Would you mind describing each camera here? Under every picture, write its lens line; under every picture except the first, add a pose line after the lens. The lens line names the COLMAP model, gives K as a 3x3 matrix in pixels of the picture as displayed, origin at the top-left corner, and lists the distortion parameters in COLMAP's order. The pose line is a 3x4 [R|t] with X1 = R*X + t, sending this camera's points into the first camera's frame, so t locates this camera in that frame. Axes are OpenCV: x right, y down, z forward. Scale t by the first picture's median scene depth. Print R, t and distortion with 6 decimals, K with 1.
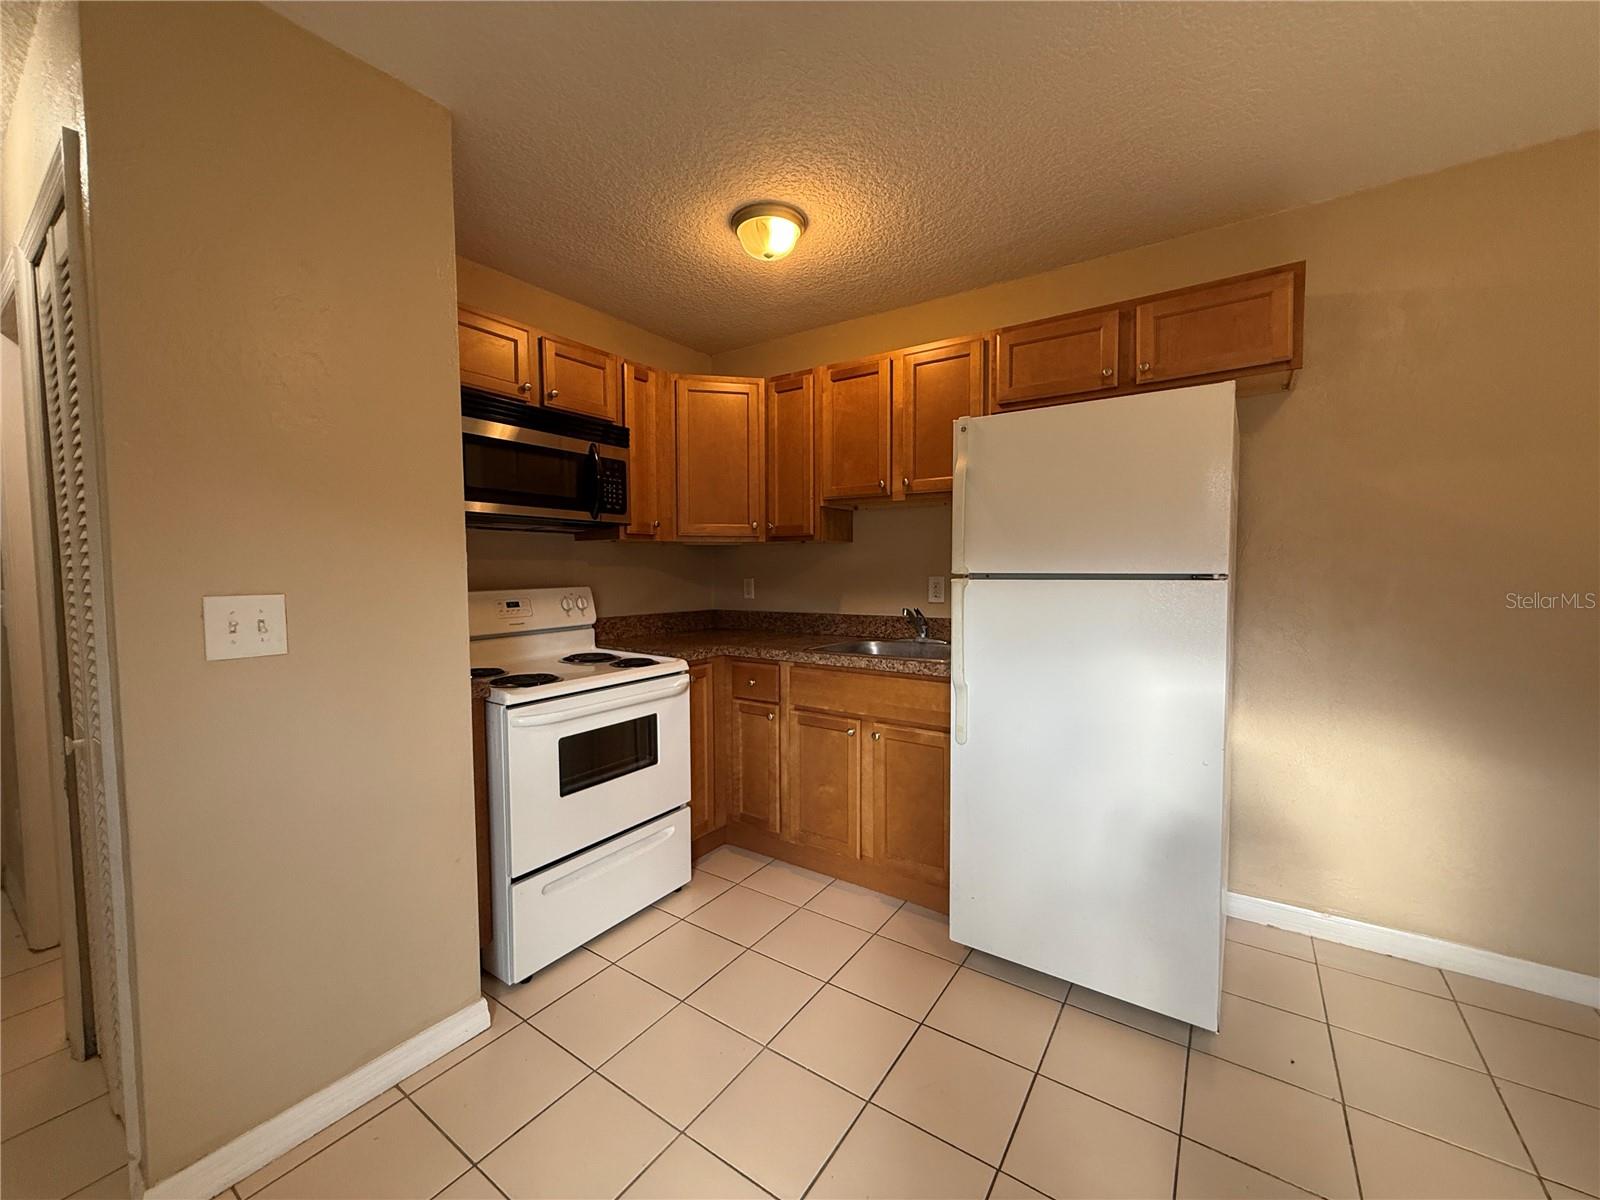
lens RADIAL K [[637.8, 0, 800.0], [0, 637.8, 600.0], [0, 0, 1]] dist [0.000942, 0.000420]
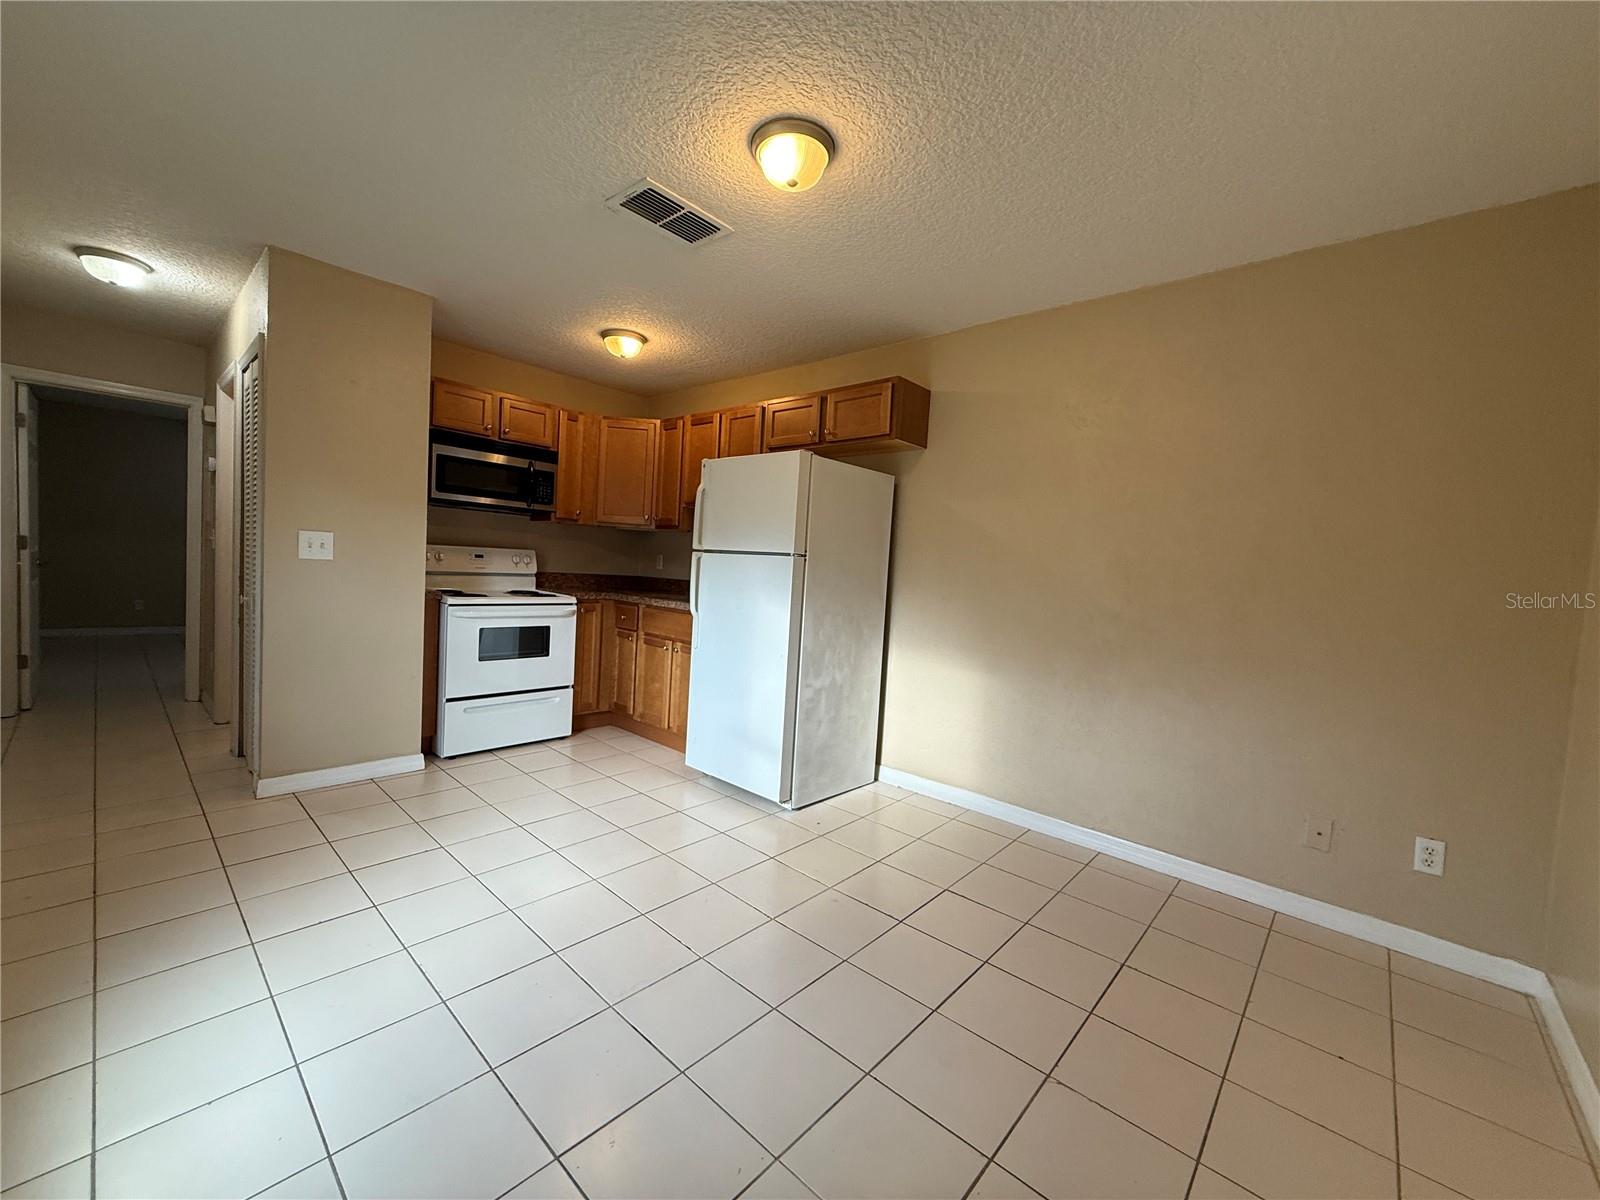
lens RADIAL K [[637.8, 0, 800.0], [0, 637.8, 600.0], [0, 0, 1]] dist [0.000942, 0.000420]
pose [[0.988804, 0.071158, -0.131160, 0.572721], [-0.071368, 0.997445, 0.003102, 0.053936], [0.131045, 0.006293, 0.991356, -0.508813]]
